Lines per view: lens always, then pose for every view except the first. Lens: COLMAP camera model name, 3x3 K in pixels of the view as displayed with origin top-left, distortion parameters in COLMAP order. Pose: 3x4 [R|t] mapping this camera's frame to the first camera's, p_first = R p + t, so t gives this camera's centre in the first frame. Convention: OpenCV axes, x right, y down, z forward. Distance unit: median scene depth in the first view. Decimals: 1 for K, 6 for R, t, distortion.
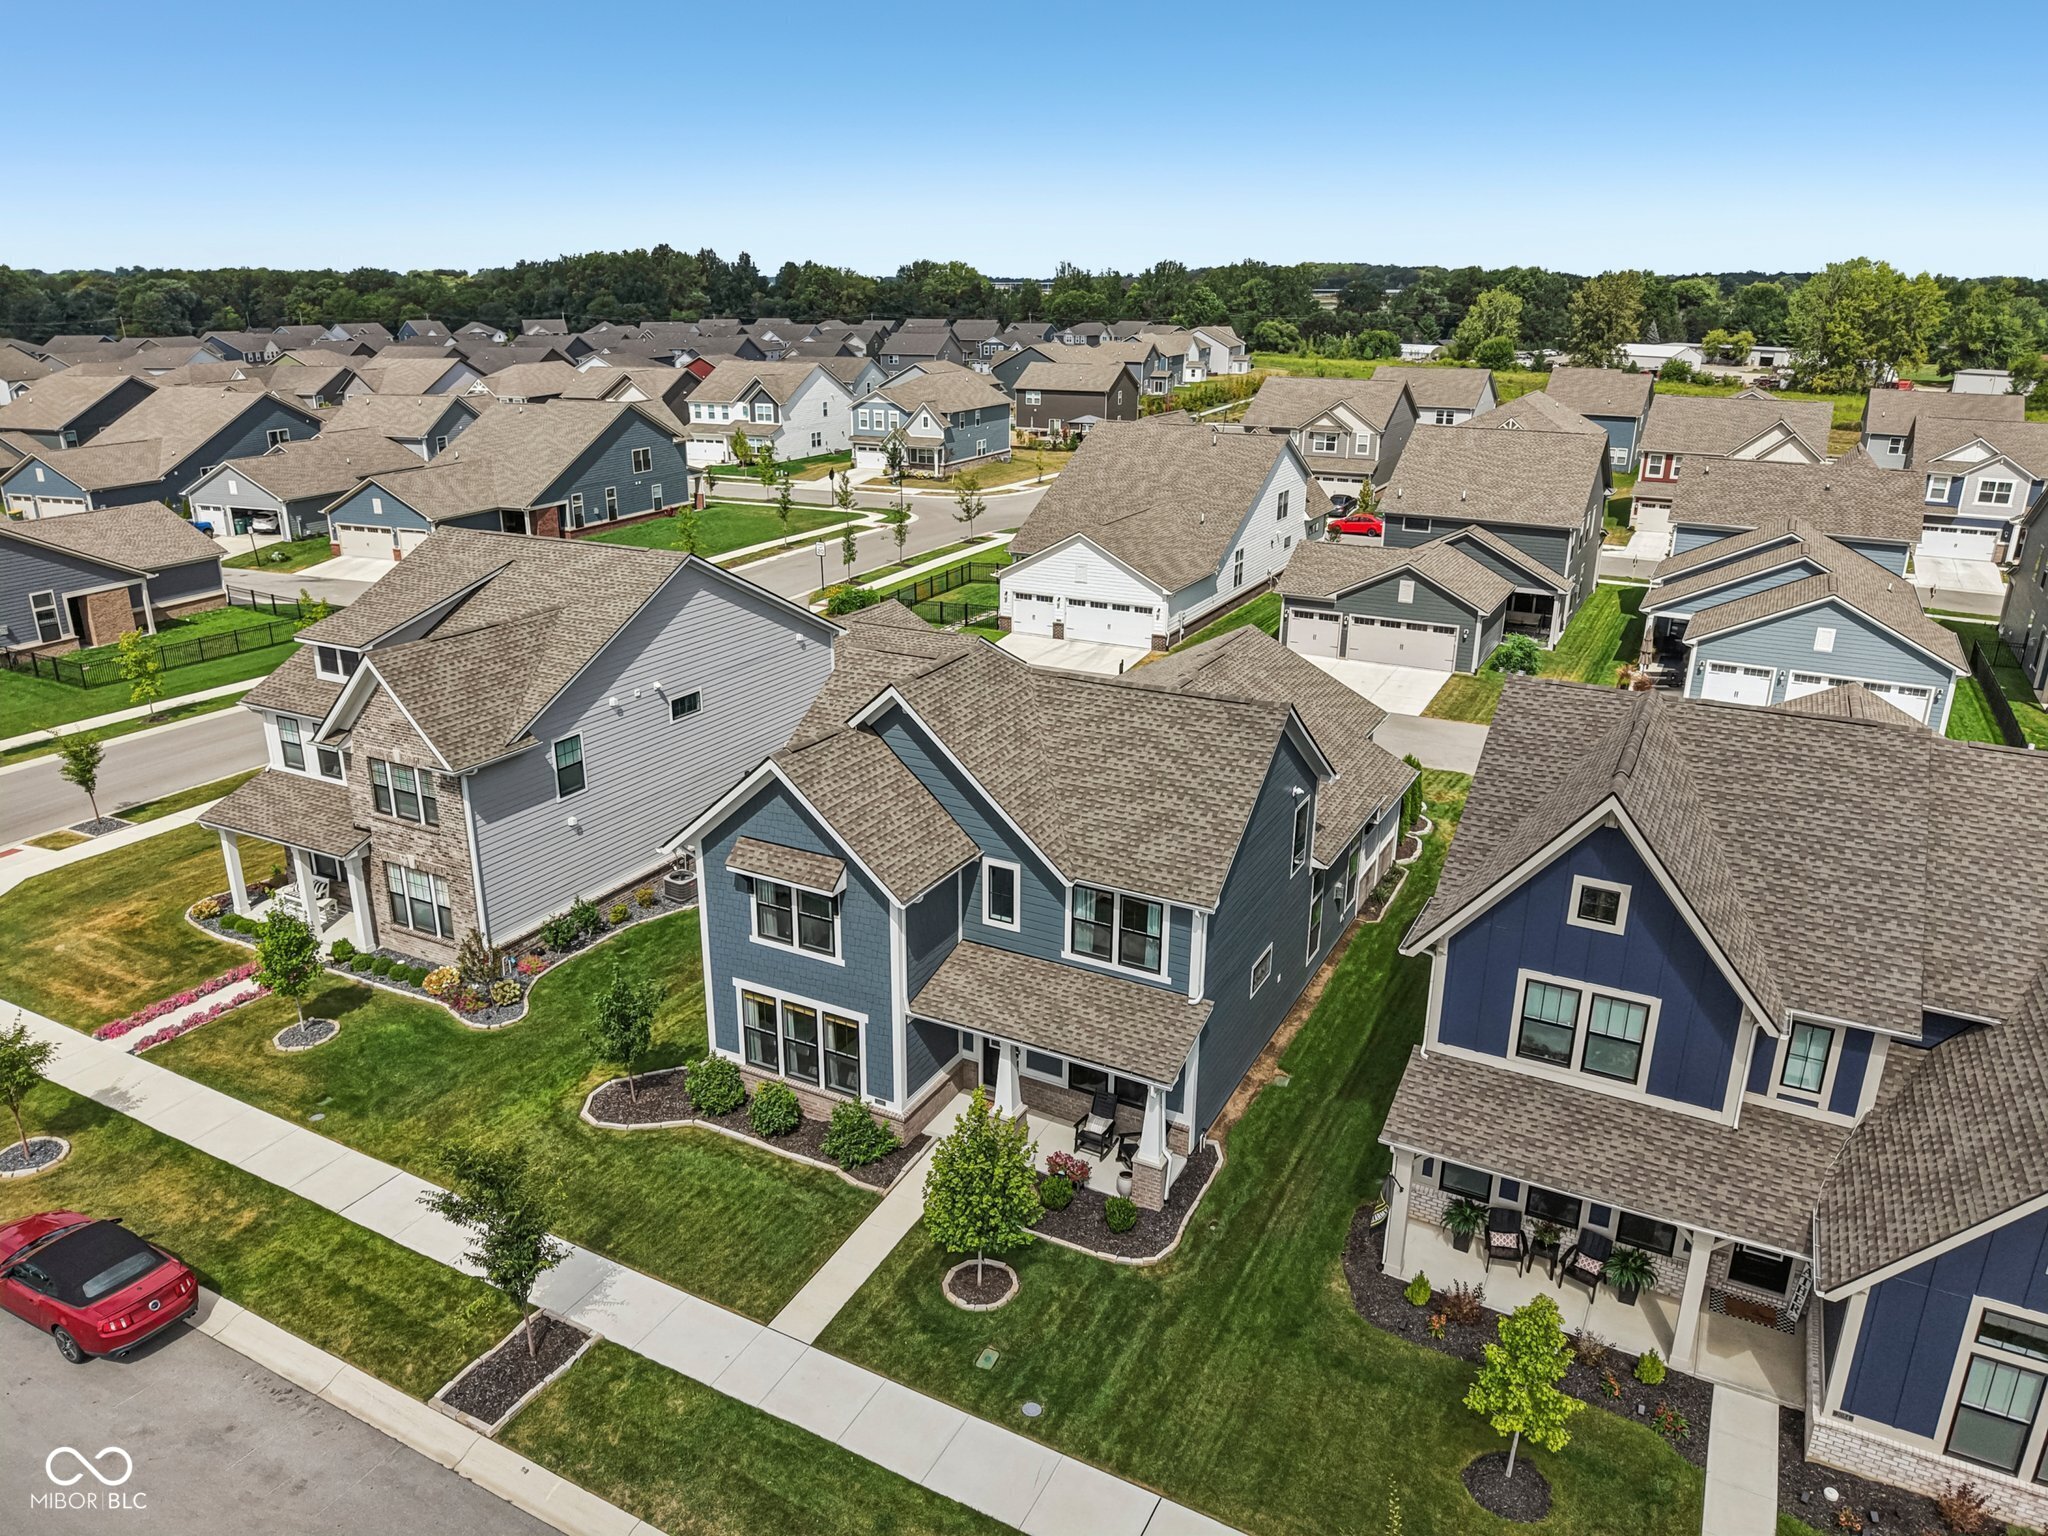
lens RADIAL K [[1377.0, 0, 999.0], [0, 1377.0, 743.5], [0, 0, 1]] dist [0.035536, -0.025595]
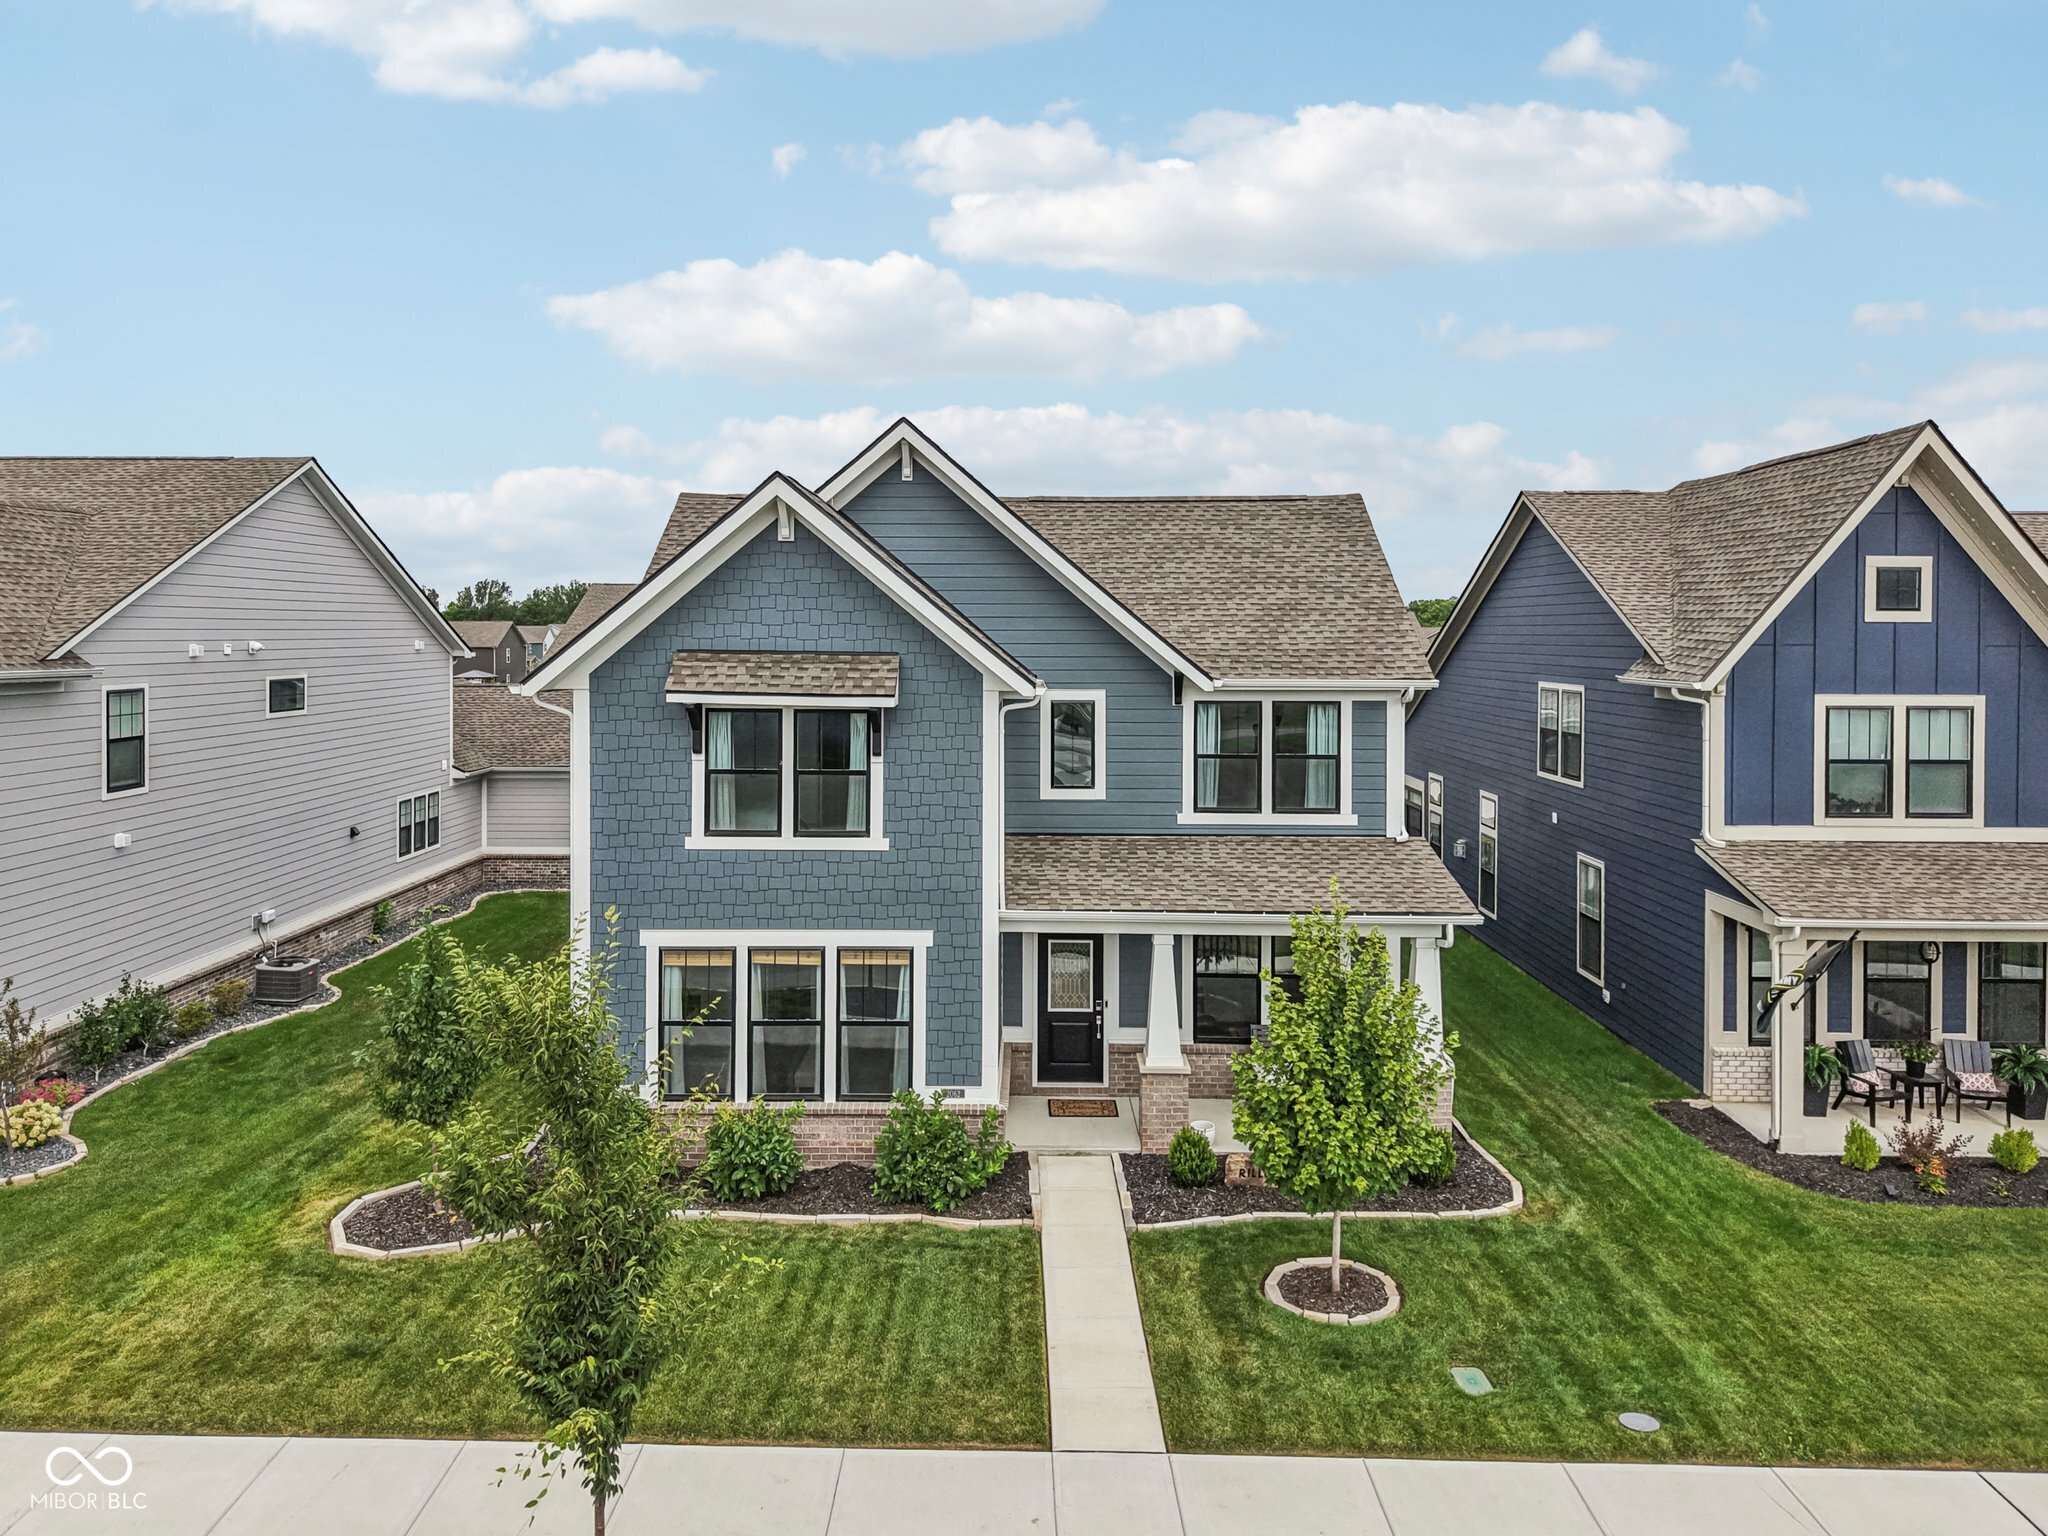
lens RADIAL K [[1403.6, 0, 1010.4], [0, 1403.6, 652.2], [0, 0, 1]] dist [0.015243, -0.008088]
pose [[0.887483, -0.006351, 0.460797, -0.339007], [0.140687, 0.955905, -0.257784, 0.242114], [-0.438841, 0.293607, 0.849243, 0.447153]]
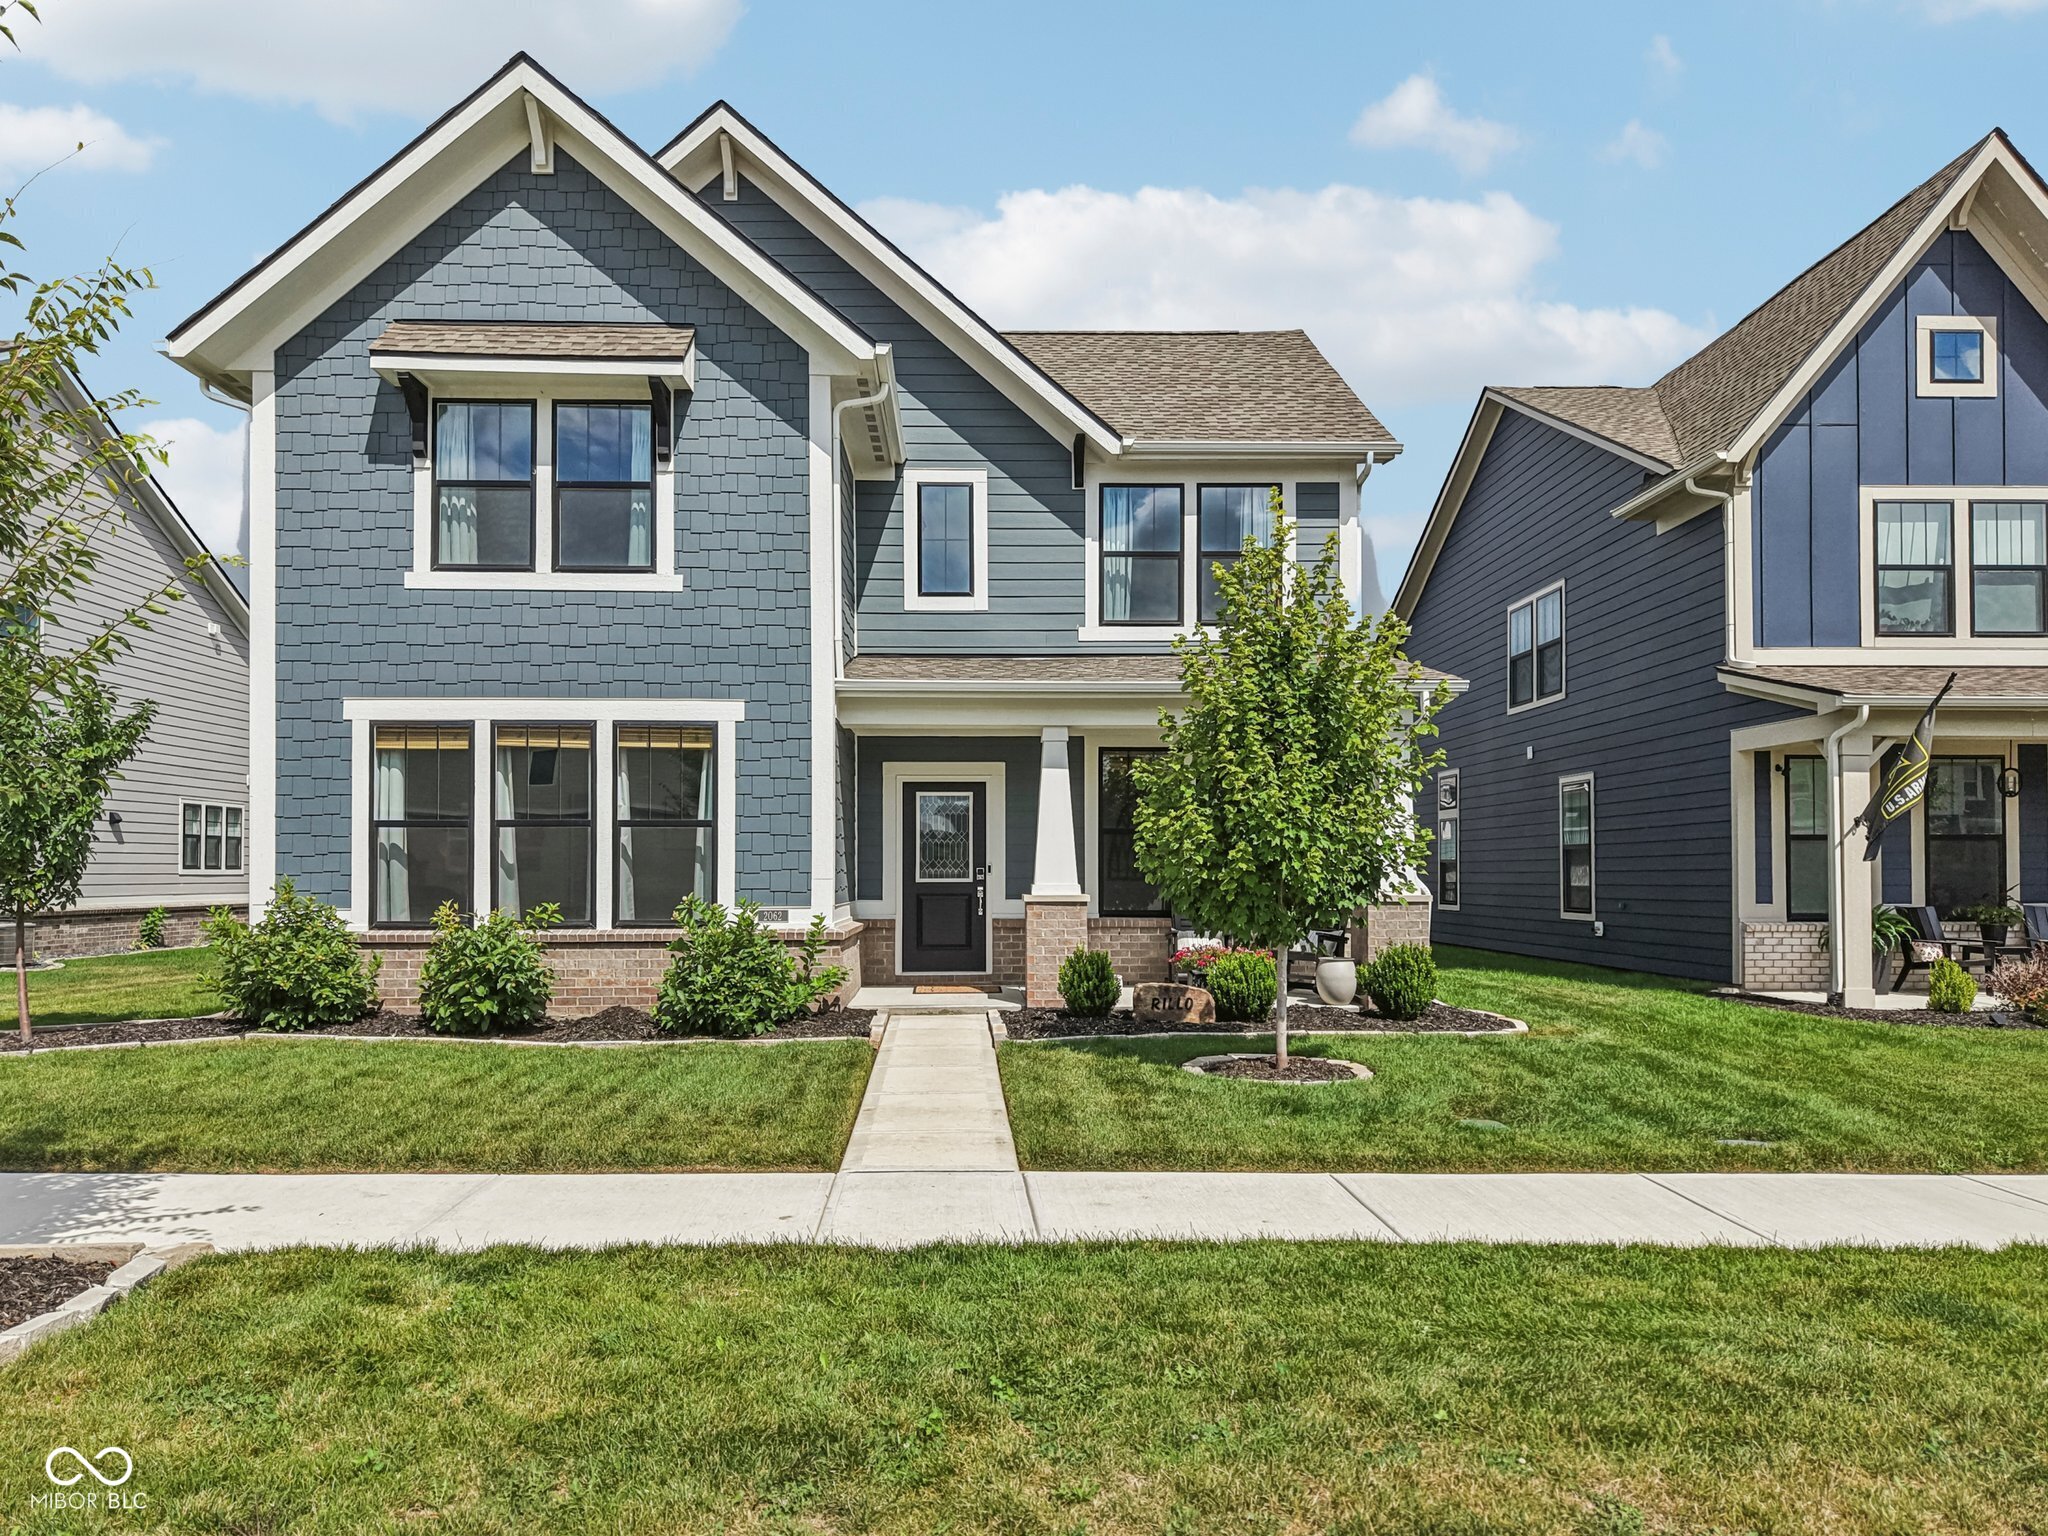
lens RADIAL K [[1385.3, 0, 1017.5], [0, 1385.3, 869.9], [0, 0, 1]] dist [0.006239, -0.003333]
pose [[0.866711, -0.001382, 0.498809, -0.238008], [0.158208, 0.949126, -0.272267, 0.380810], [-0.473057, 0.314892, 0.822837, 0.617700]]
